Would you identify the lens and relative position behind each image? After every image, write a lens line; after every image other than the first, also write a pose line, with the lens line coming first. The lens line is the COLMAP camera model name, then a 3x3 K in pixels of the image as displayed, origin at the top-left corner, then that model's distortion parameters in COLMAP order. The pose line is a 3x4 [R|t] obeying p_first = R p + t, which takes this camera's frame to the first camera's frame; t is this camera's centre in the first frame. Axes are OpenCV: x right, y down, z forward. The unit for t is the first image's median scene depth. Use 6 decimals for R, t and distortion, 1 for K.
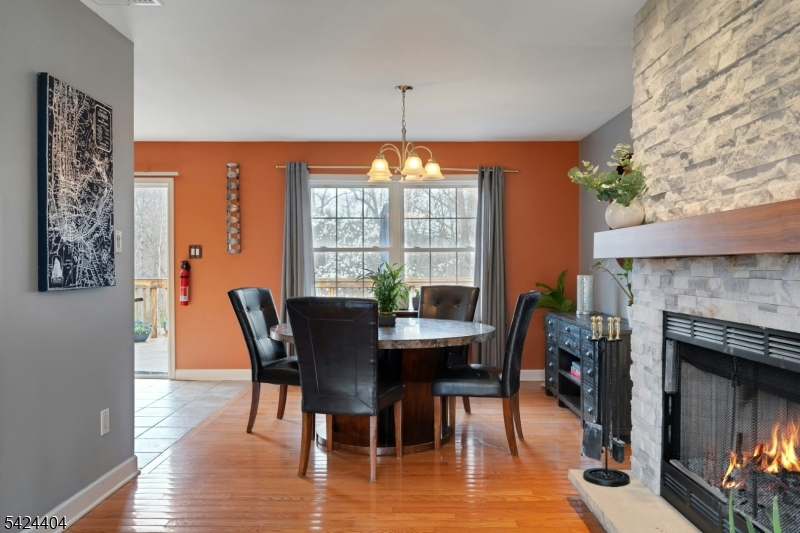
lens RADIAL K [[658.2, 0, 398.6], [0, 658.2, 270.7], [0, 0, 1]] dist [-0.010761, -0.002107]
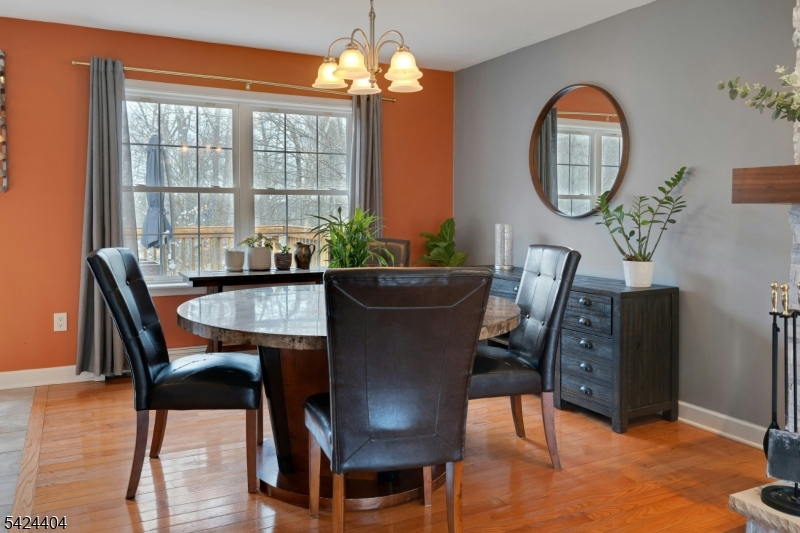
lens RADIAL K [[658.2, 0, 412.5], [0, 658.2, 222.3], [0, 0, 1]] dist [-0.010761, -0.002107]
pose [[0.887037, -0.004076, 0.461681, -0.458865], [0.000642, 0.999971, 0.007595, -0.003648], [-0.461698, -0.006441, 0.887014, 0.613512]]
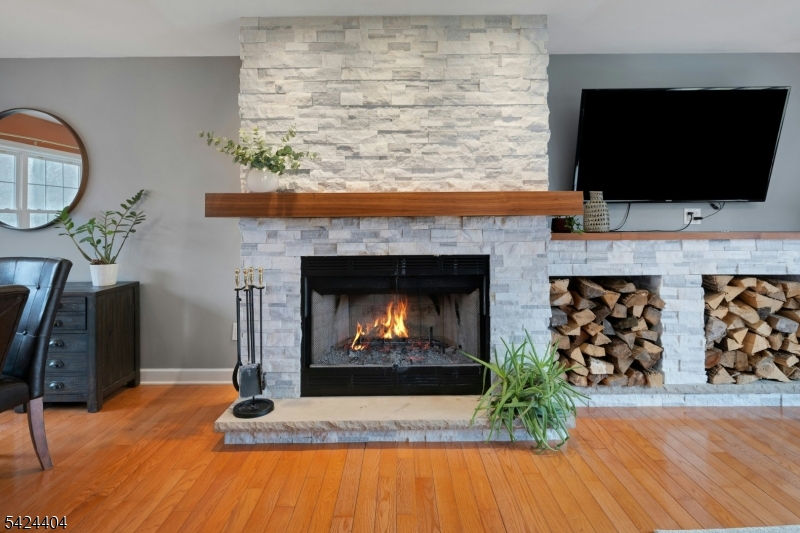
lens RADIAL K [[425.6, 0, 408.7], [0, 425.6, 215.6], [0, 0, 1]] dist [-0.000151, -0.001197]
pose [[-0.017155, 0.015525, 0.999732, -0.506980], [0.016214, 0.999752, -0.015247, -0.006859], [-0.999721, 0.015949, -0.017402, 0.856700]]
